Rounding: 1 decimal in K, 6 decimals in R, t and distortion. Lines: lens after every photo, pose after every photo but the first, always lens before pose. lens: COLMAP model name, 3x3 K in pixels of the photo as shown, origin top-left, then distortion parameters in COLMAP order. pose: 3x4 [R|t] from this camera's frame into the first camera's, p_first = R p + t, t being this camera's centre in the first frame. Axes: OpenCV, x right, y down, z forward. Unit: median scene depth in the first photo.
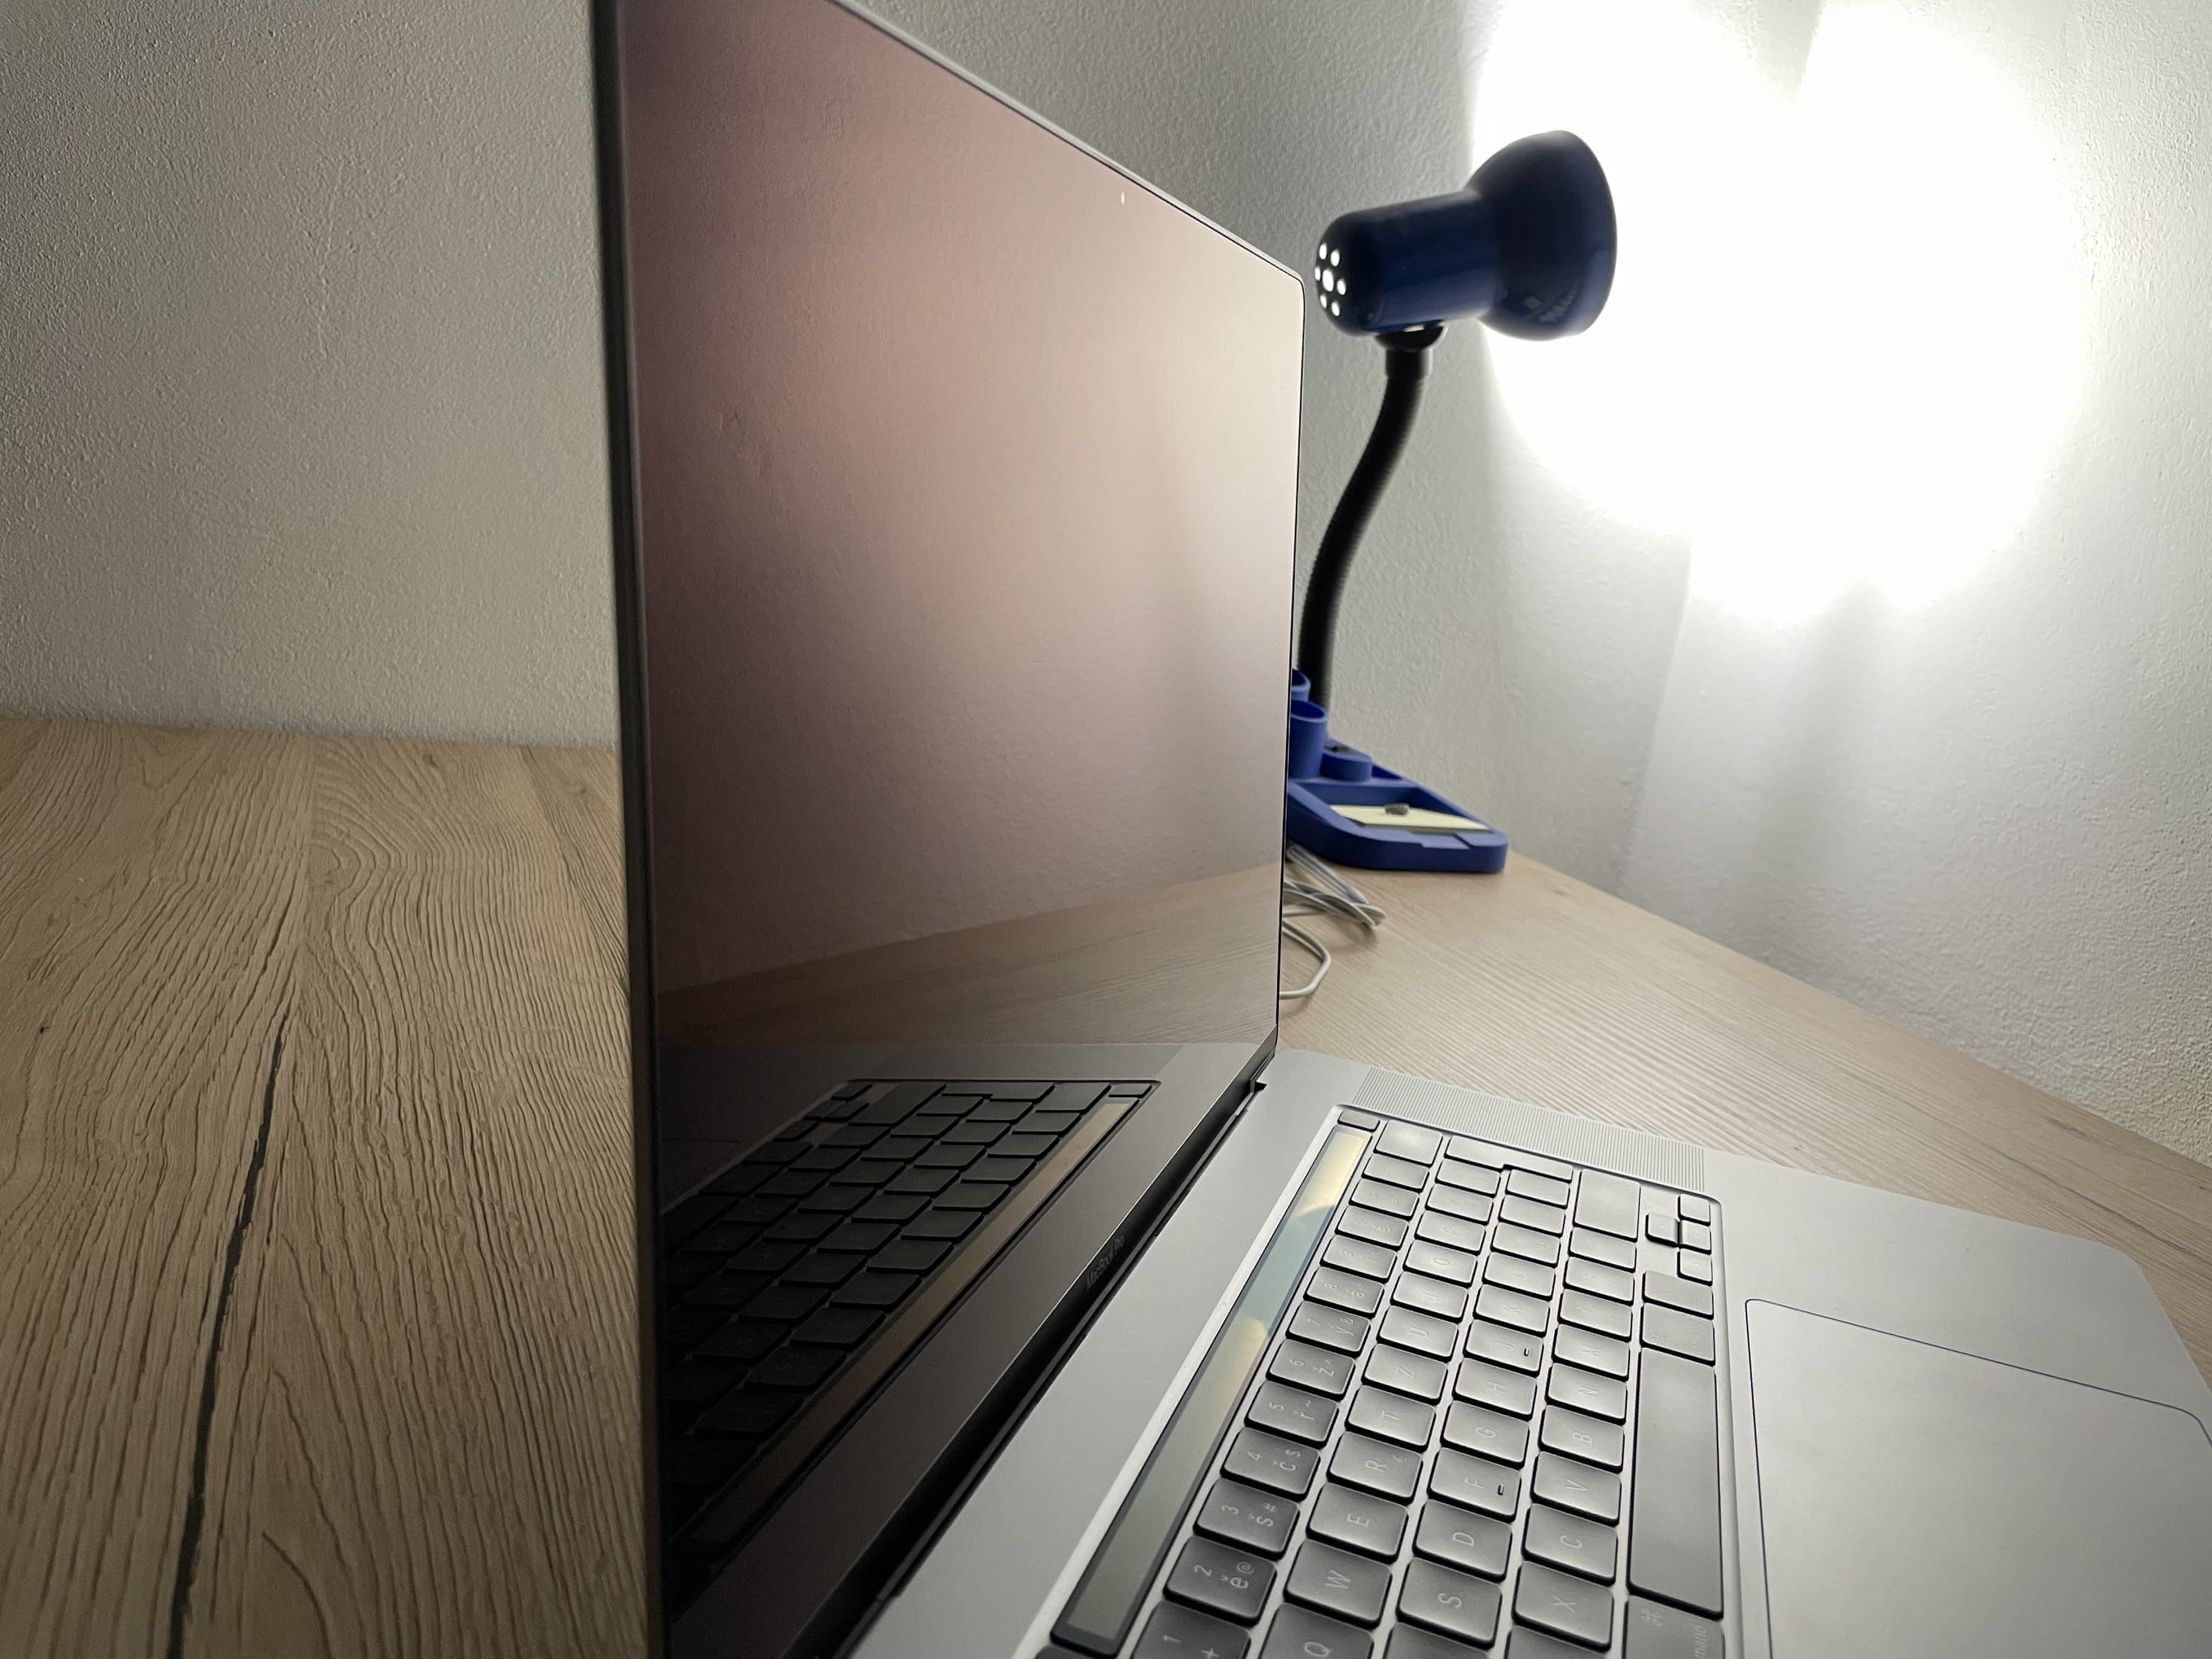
lens RADIAL K [[1693.3, 0, 1100.7], [0, 1693.3, 826.3], [0, 0, 1]] dist [0.063447, -0.103871]
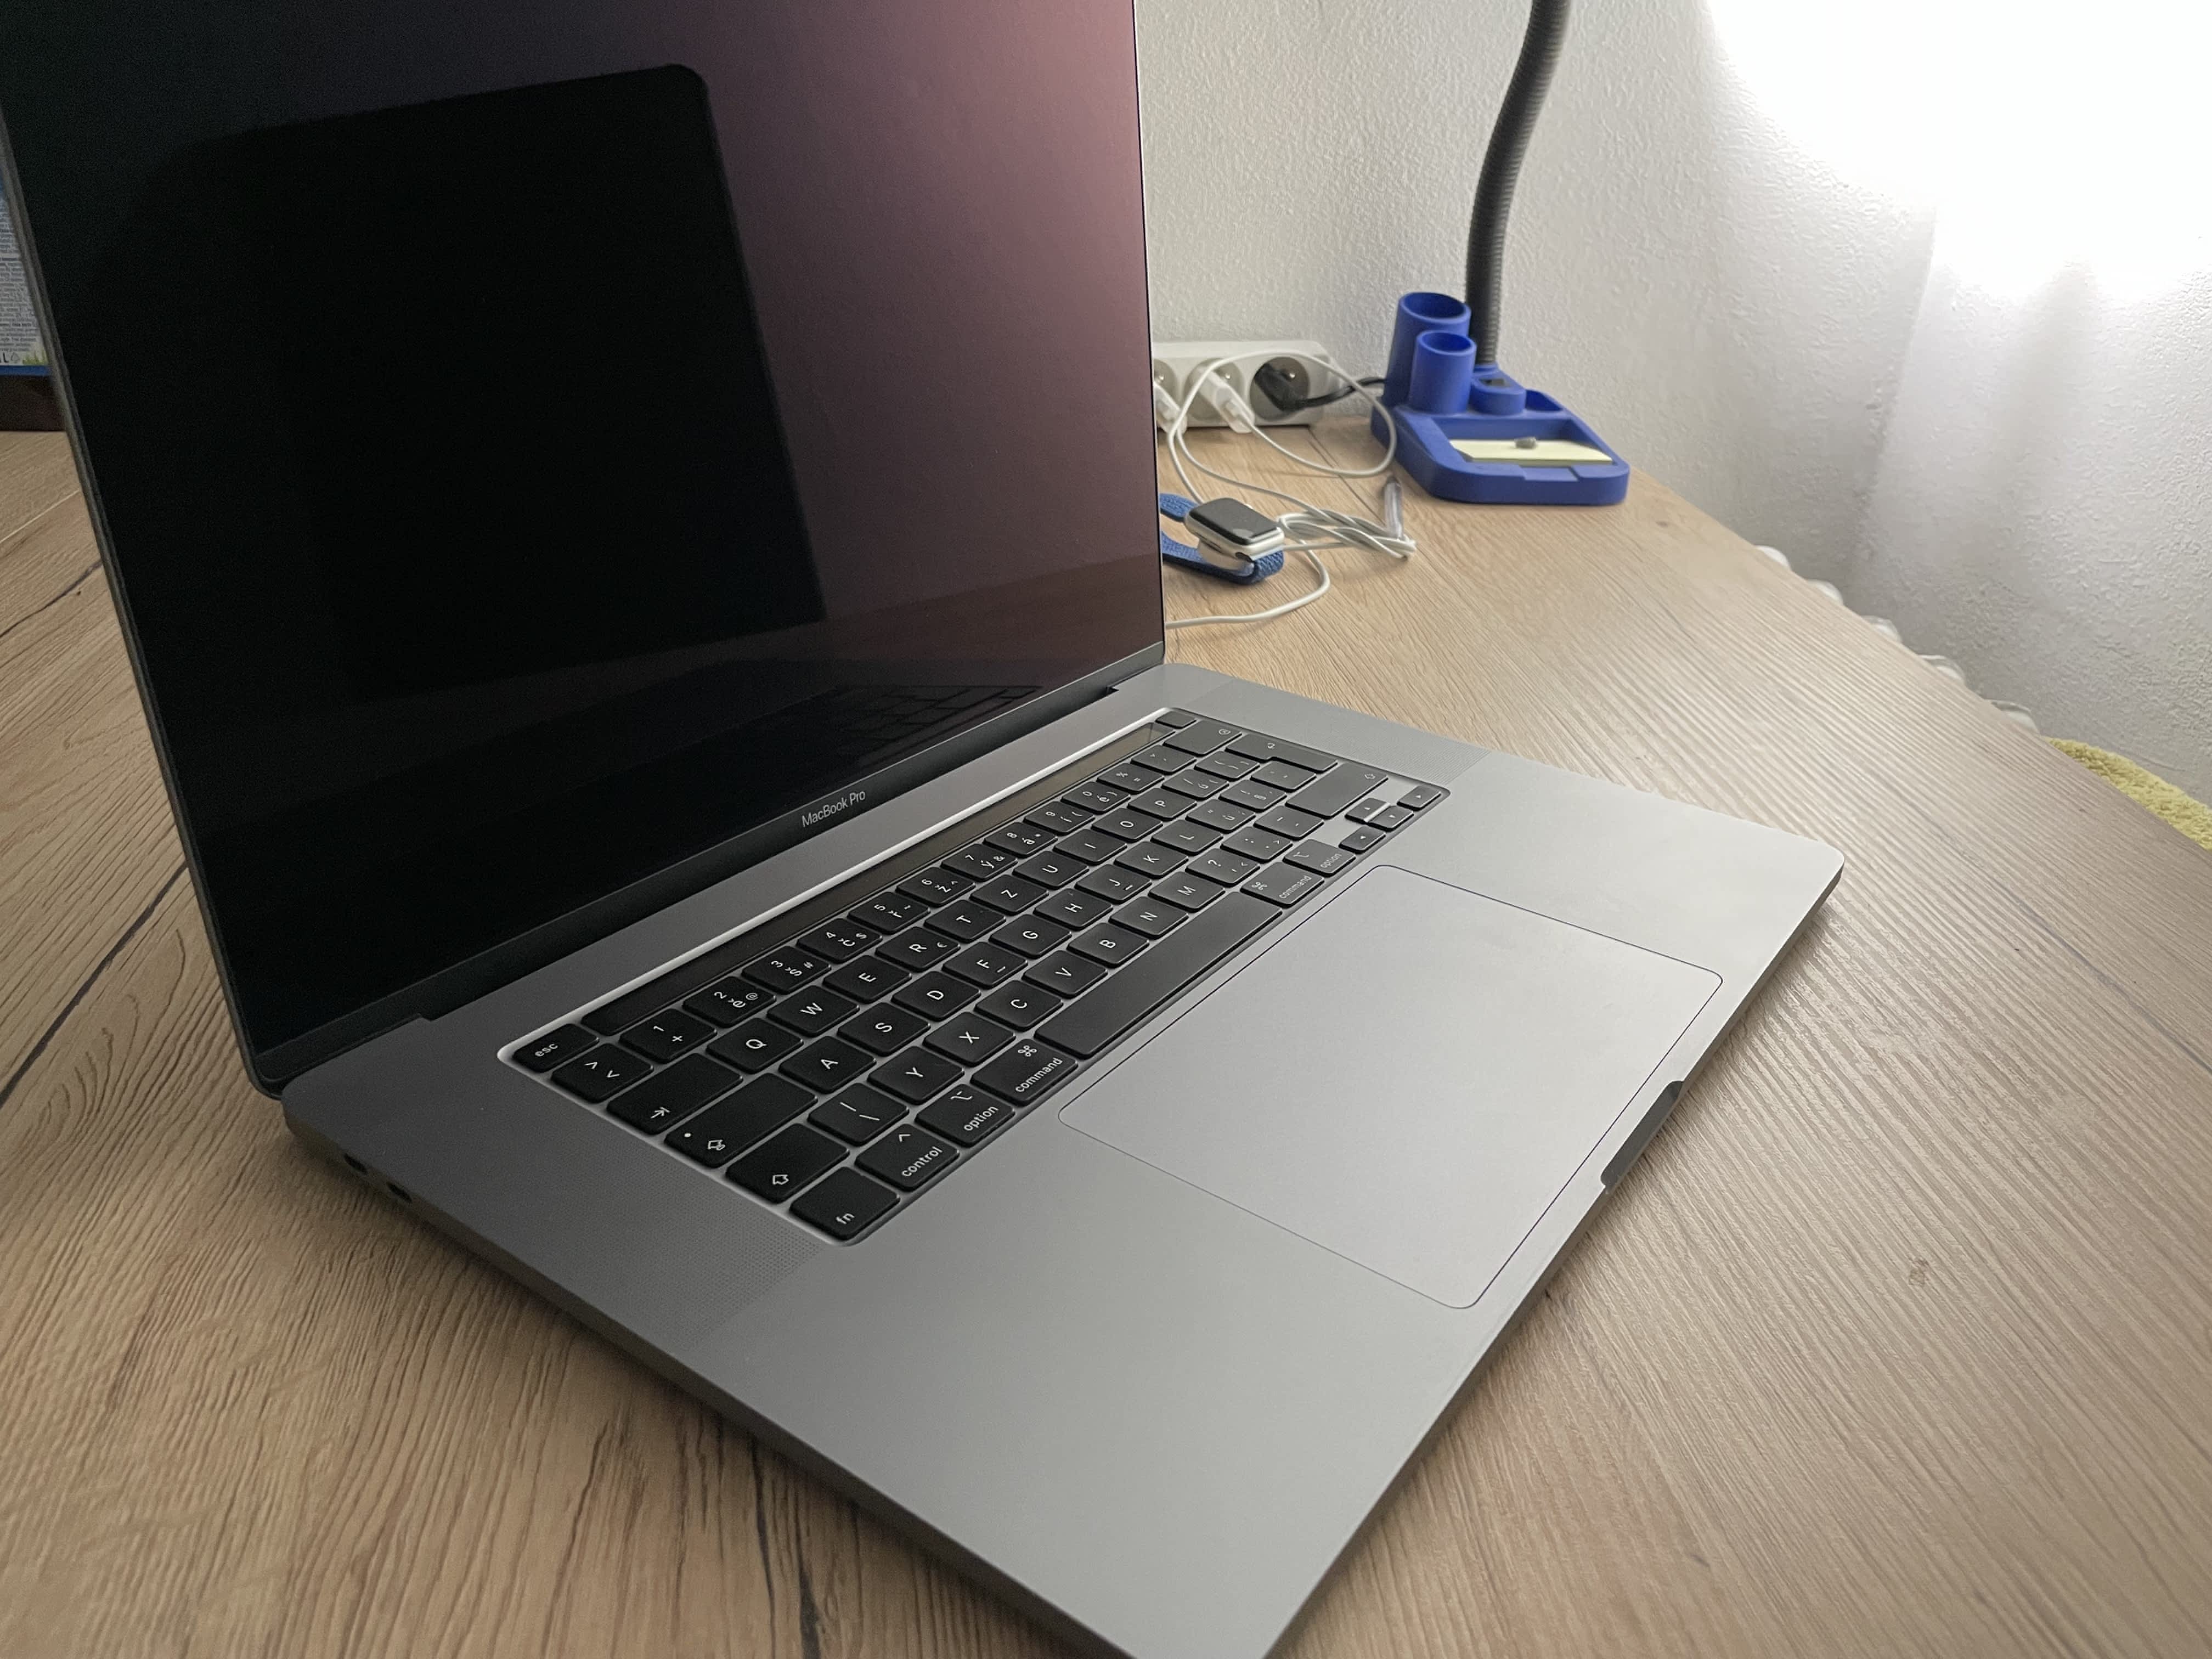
lens RADIAL K [[1693.3, 0, 1122.2], [0, 1693.3, 827.4], [0, 0, 1]] dist [0.063447, -0.103871]
pose [[0.956717, 0.041008, -0.288115, 0.258821], [0.018735, 0.979290, 0.201594, 0.005819], [0.290415, -0.198266, 0.936136, -0.068650]]
